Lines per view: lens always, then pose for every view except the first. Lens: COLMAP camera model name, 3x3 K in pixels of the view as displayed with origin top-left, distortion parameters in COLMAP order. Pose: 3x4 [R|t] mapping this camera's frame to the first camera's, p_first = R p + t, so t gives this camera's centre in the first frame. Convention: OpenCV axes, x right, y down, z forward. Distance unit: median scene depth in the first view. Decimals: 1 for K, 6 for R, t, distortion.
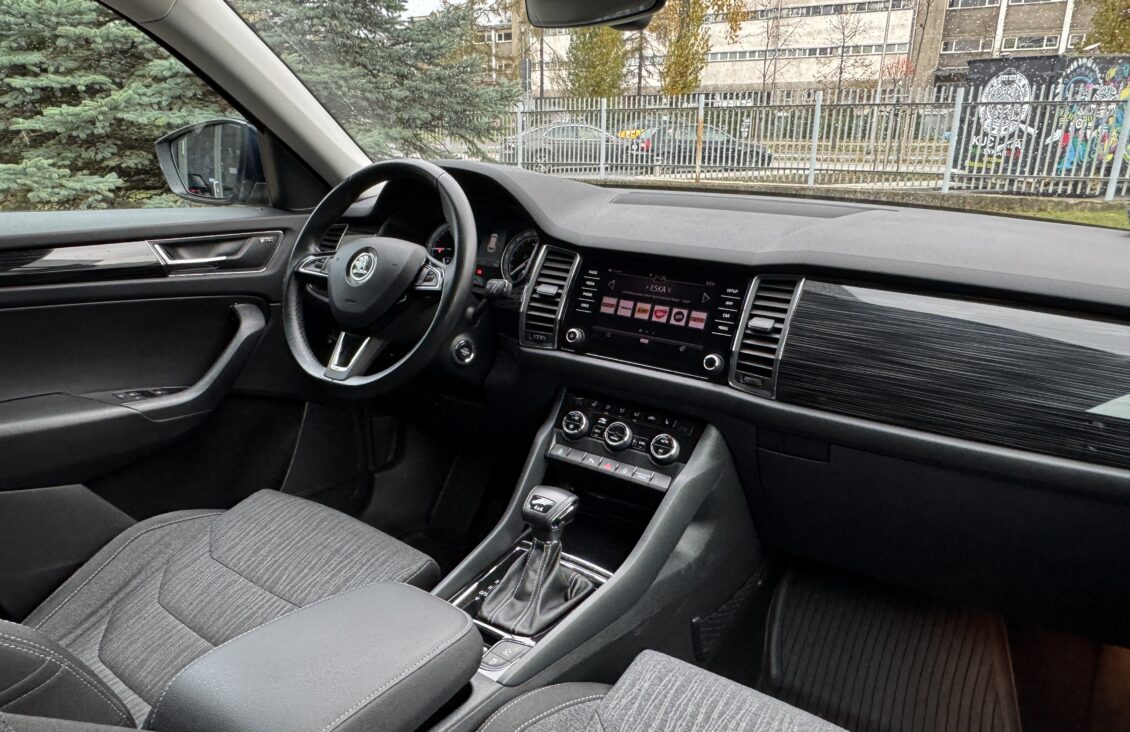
lens RADIAL K [[746.8, 0, 556.5], [0, 746.8, 375.8], [0, 0, 1]] dist [0.004931, -0.004204]
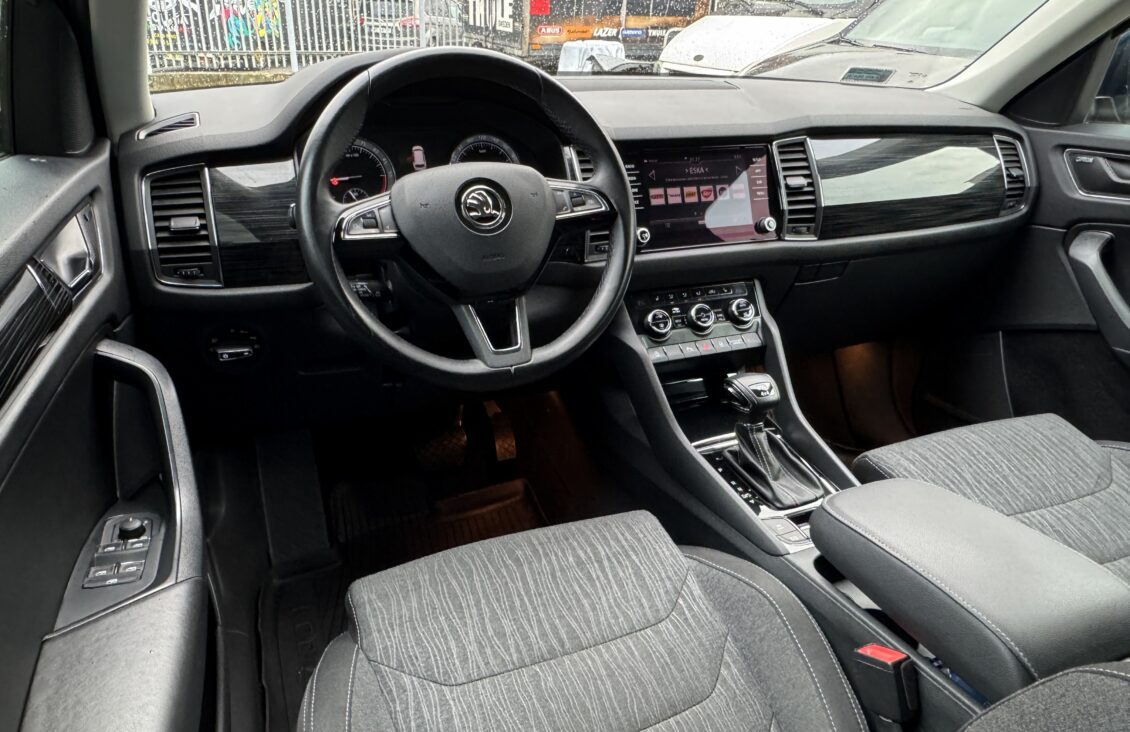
lens RADIAL K [[746.8, 0, 556.5], [0, 746.8, 375.8], [0, 0, 1]] dist [0.004931, -0.004204]
pose [[0.530456, -0.363662, 0.765746, -0.849545], [0.248256, 0.930347, 0.269858, -0.174577], [-0.810546, 0.046953, 0.583789, 0.542490]]
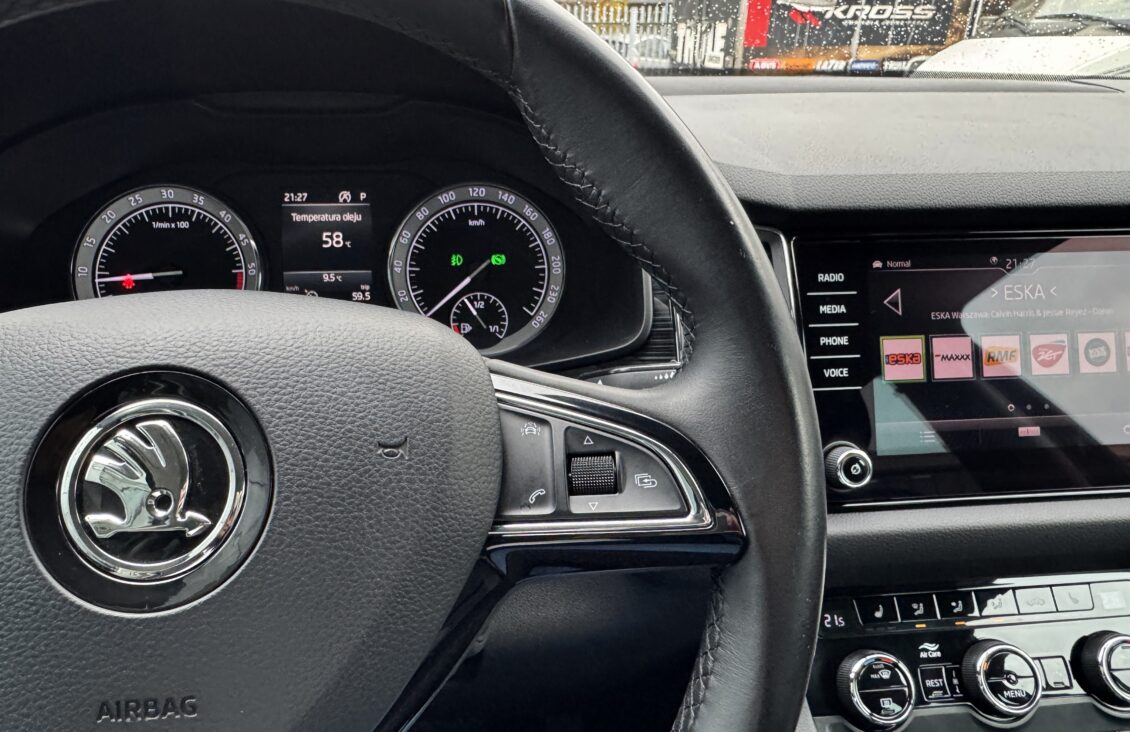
lens RADIAL K [[754.4, 0, 527.5], [0, 754.4, 364.3], [0, 0, 1]] dist [0.002730, 0.000452]
pose [[0.758087, -0.252737, 0.601190, -0.297460], [0.210560, 0.967337, 0.141152, -0.184483], [-0.617227, 0.019581, 0.786541, 0.823322]]
